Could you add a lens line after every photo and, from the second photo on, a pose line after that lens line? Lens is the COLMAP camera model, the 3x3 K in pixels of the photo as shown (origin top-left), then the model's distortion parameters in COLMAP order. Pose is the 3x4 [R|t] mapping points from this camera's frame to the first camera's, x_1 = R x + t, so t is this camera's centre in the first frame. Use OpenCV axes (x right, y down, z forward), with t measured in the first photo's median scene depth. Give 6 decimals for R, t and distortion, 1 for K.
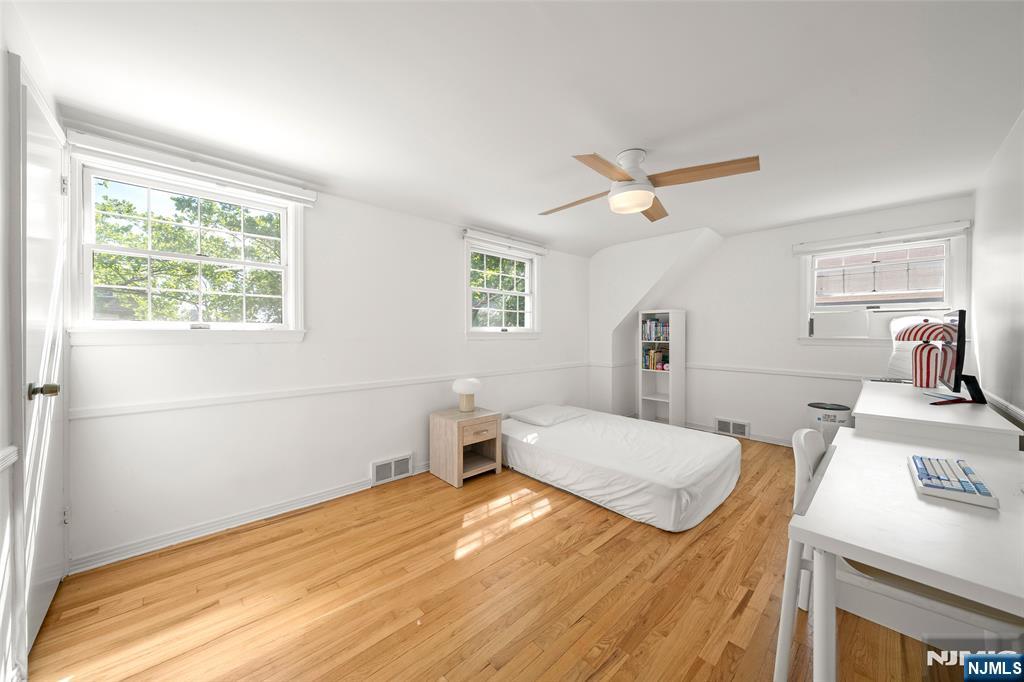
lens RADIAL K [[350.8, 0, 512.0], [0, 350.8, 341.0], [0, 0, 1]] dist [-0.000067, -0.000002]
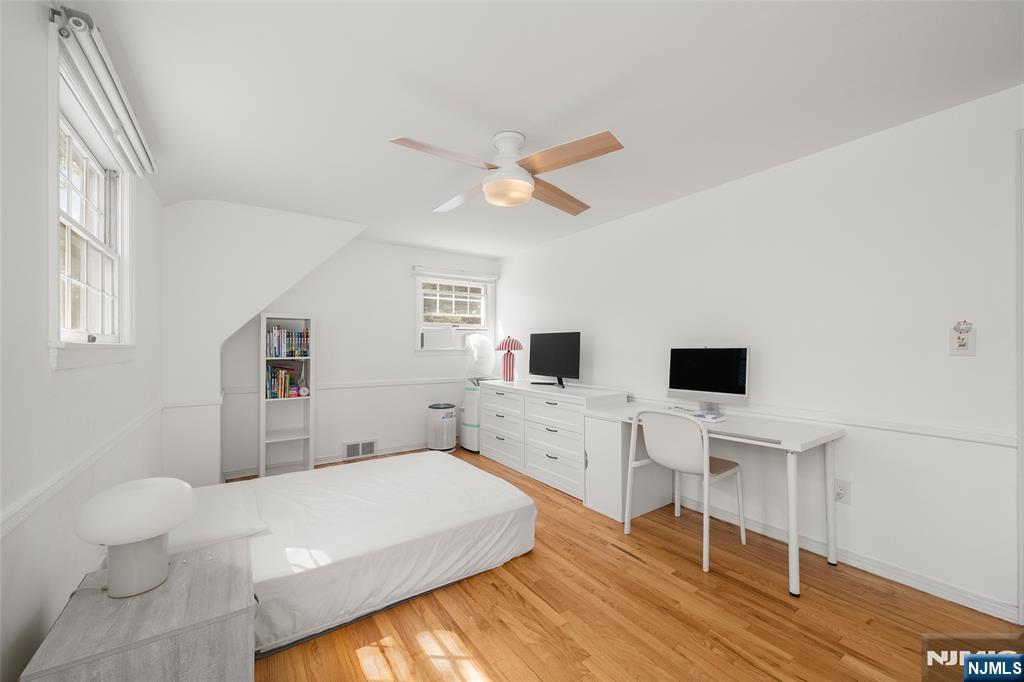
lens RADIAL K [[392.2, 0, 512.0], [0, 392.2, 341.0], [0, 0, 1]] dist [0.000410, 0.000054]
pose [[0.166146, 0.009707, 0.986053, -0.465538], [0.025727, 0.999568, -0.014175, -0.014782], [-0.985765, 0.027724, 0.165825, 0.633384]]
